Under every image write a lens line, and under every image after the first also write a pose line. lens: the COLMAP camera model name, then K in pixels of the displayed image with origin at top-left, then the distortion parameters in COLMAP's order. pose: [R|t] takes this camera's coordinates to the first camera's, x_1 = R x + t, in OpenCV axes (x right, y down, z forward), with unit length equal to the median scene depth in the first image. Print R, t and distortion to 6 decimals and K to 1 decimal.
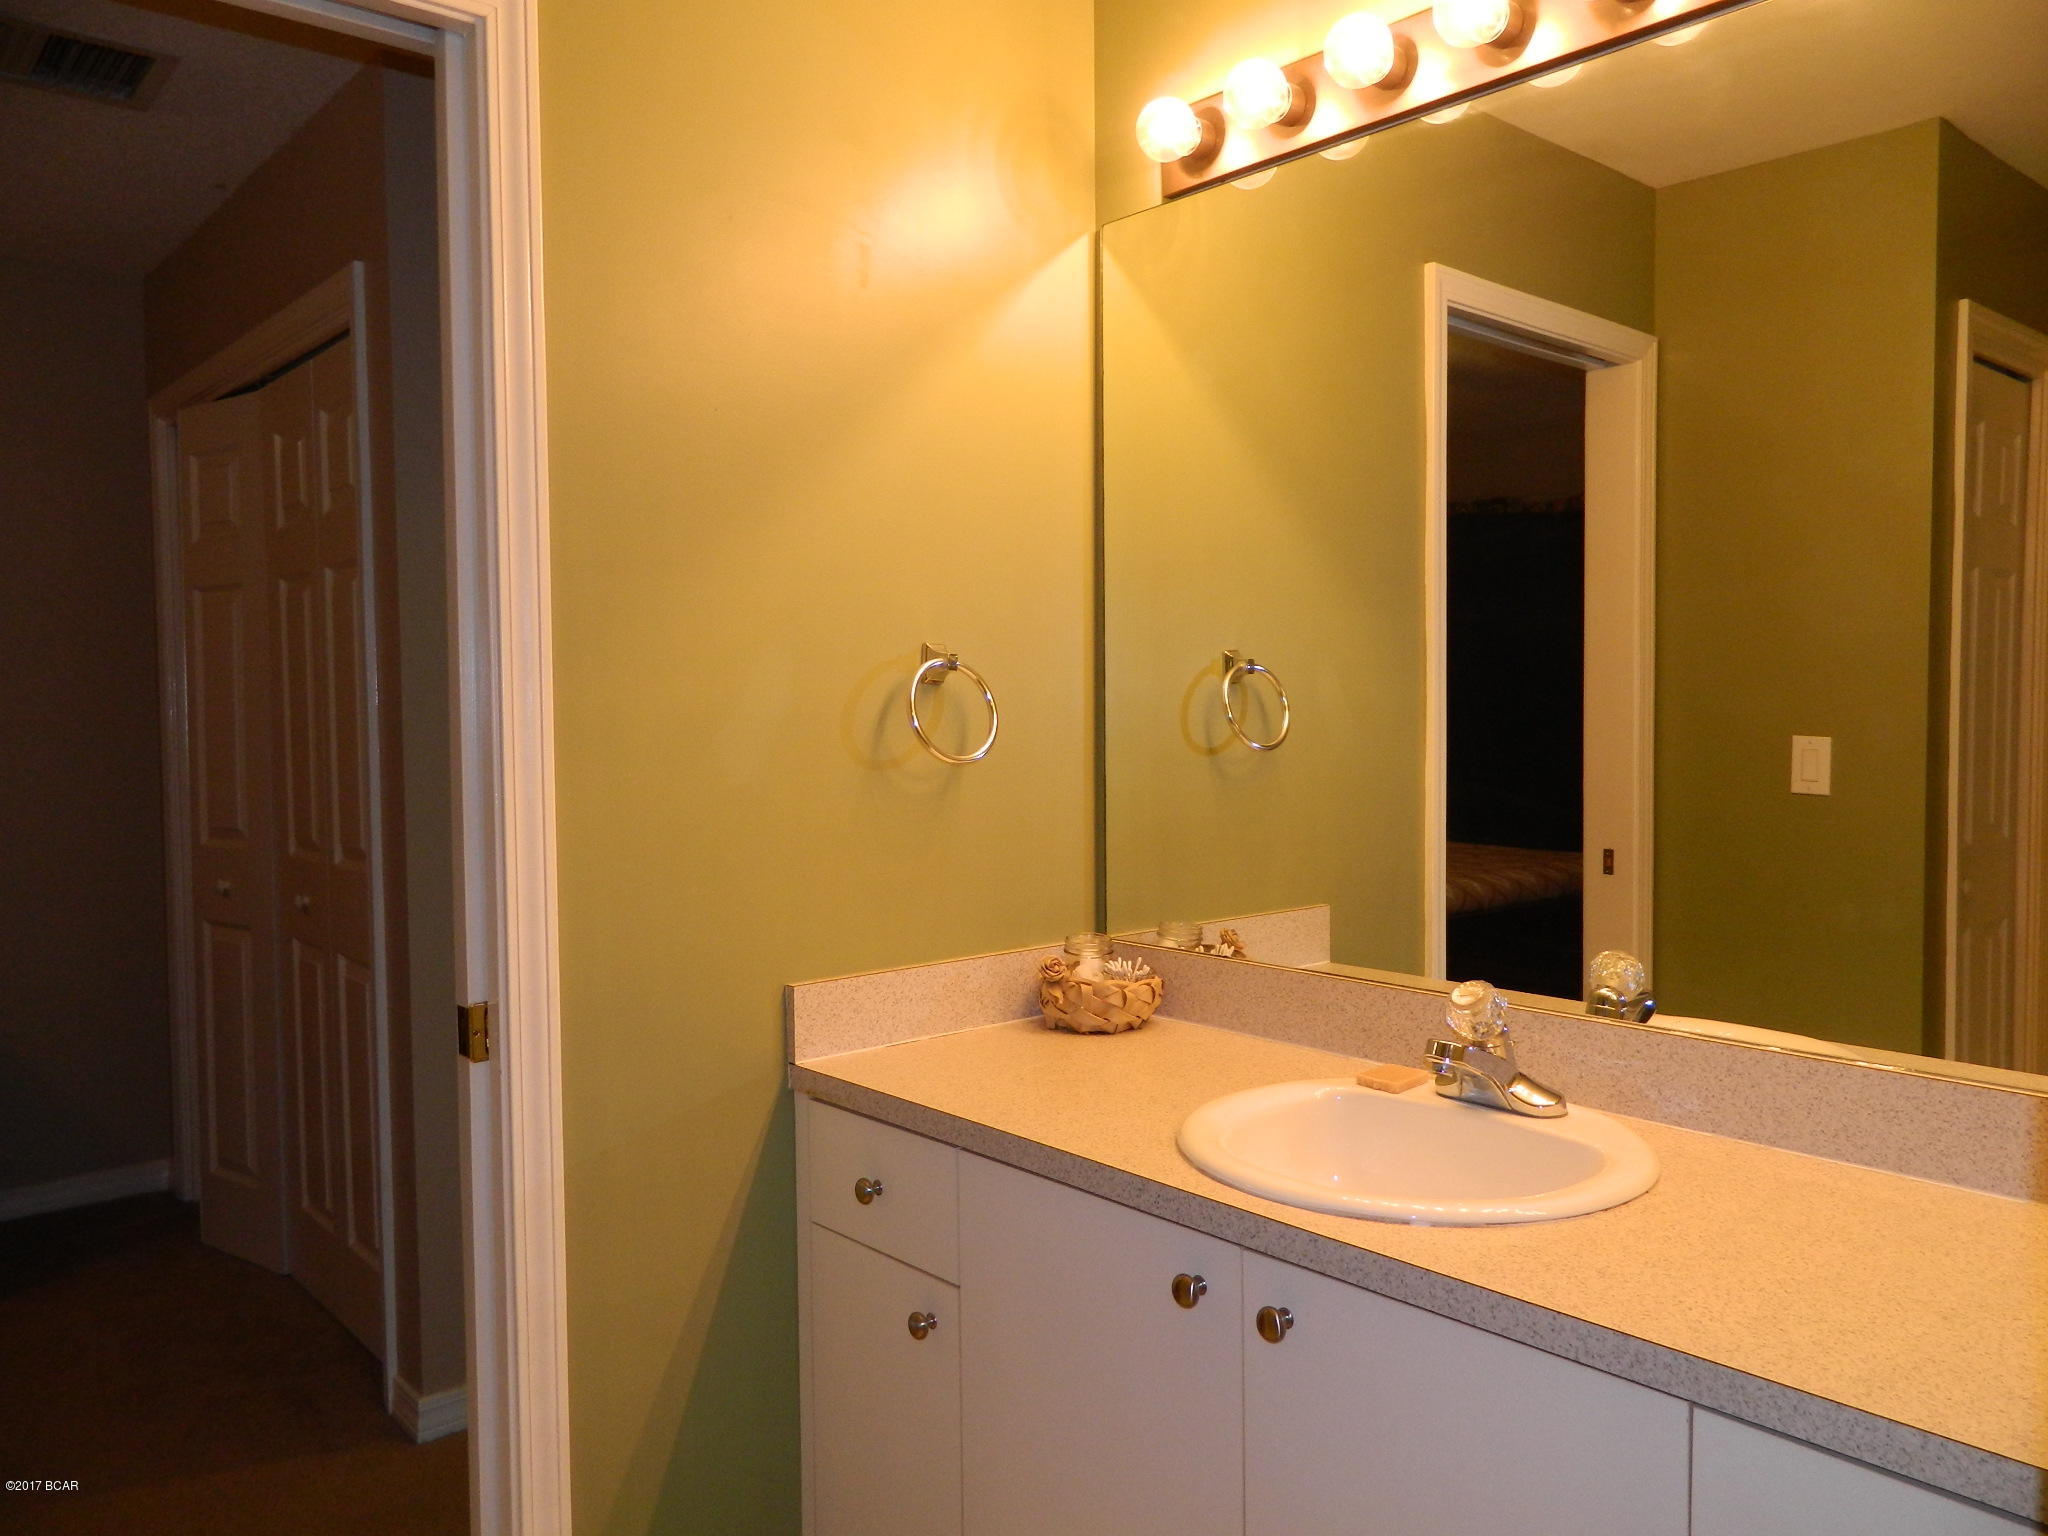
lens RADIAL K [[1517.1, 0, 1024.0], [0, 1517.1, 768.0], [0, 0, 1]] dist [0.027337, -0.000022]
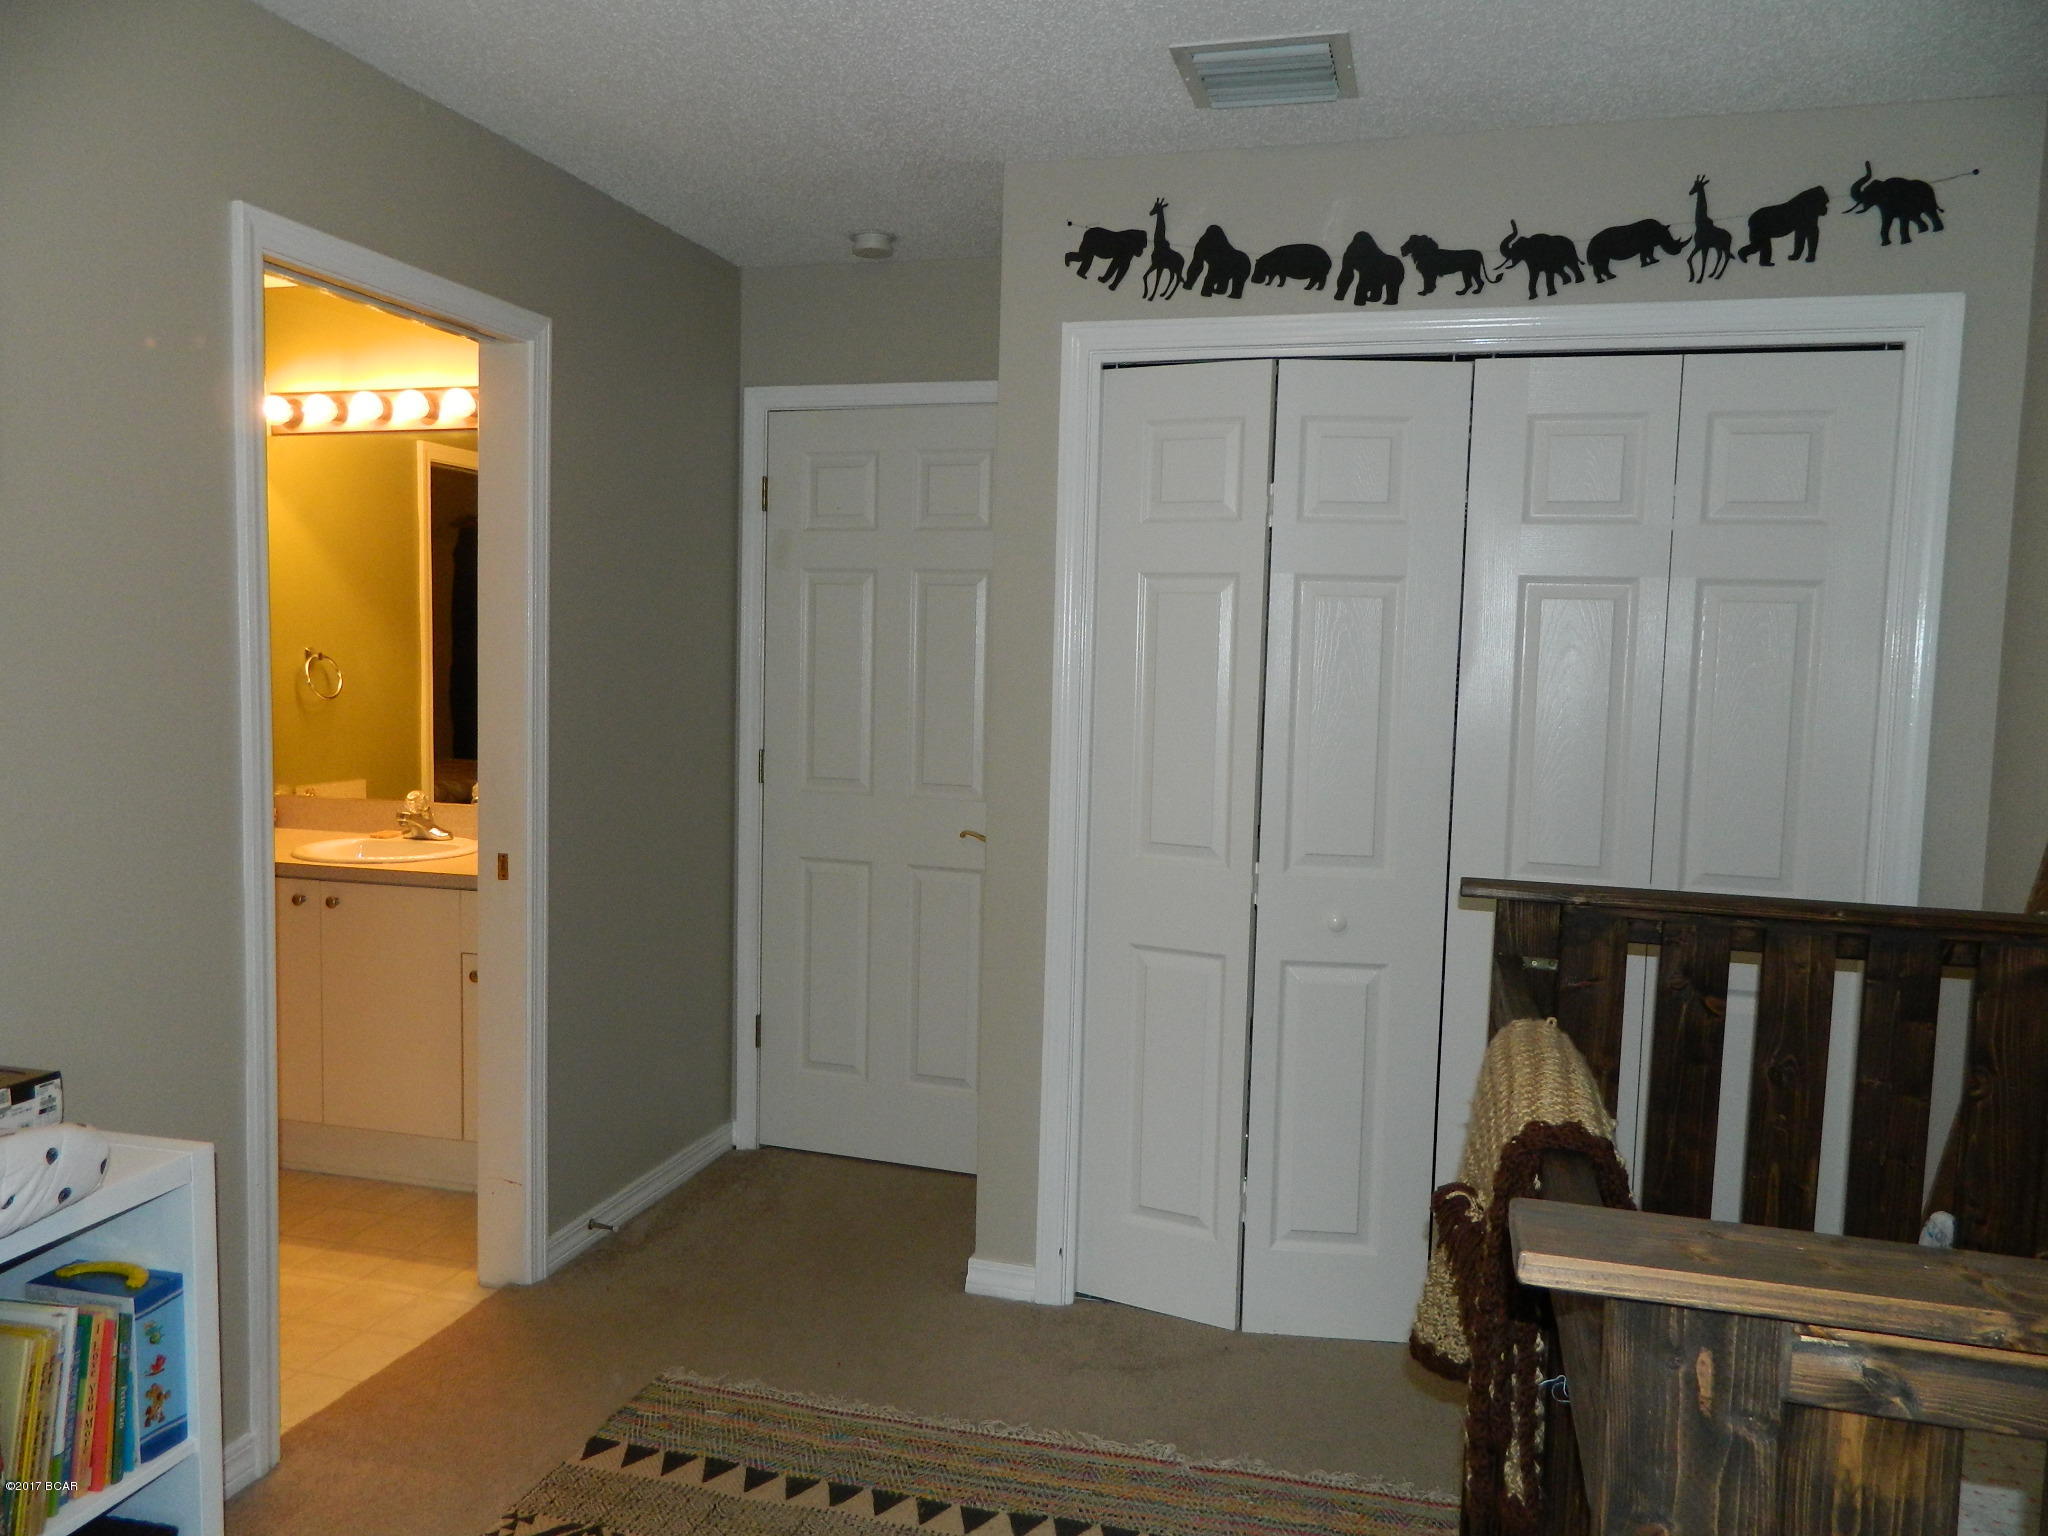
lens RADIAL K [[1517.1, 0, 1024.0], [0, 1517.1, 768.0], [0, 0, 1]] dist [0.027337, -0.000022]
pose [[0.836575, -0.018036, 0.547555, -0.244009], [-0.008133, 0.998939, 0.045330, -0.024511], [-0.547791, -0.042375, 0.835541, -1.630470]]
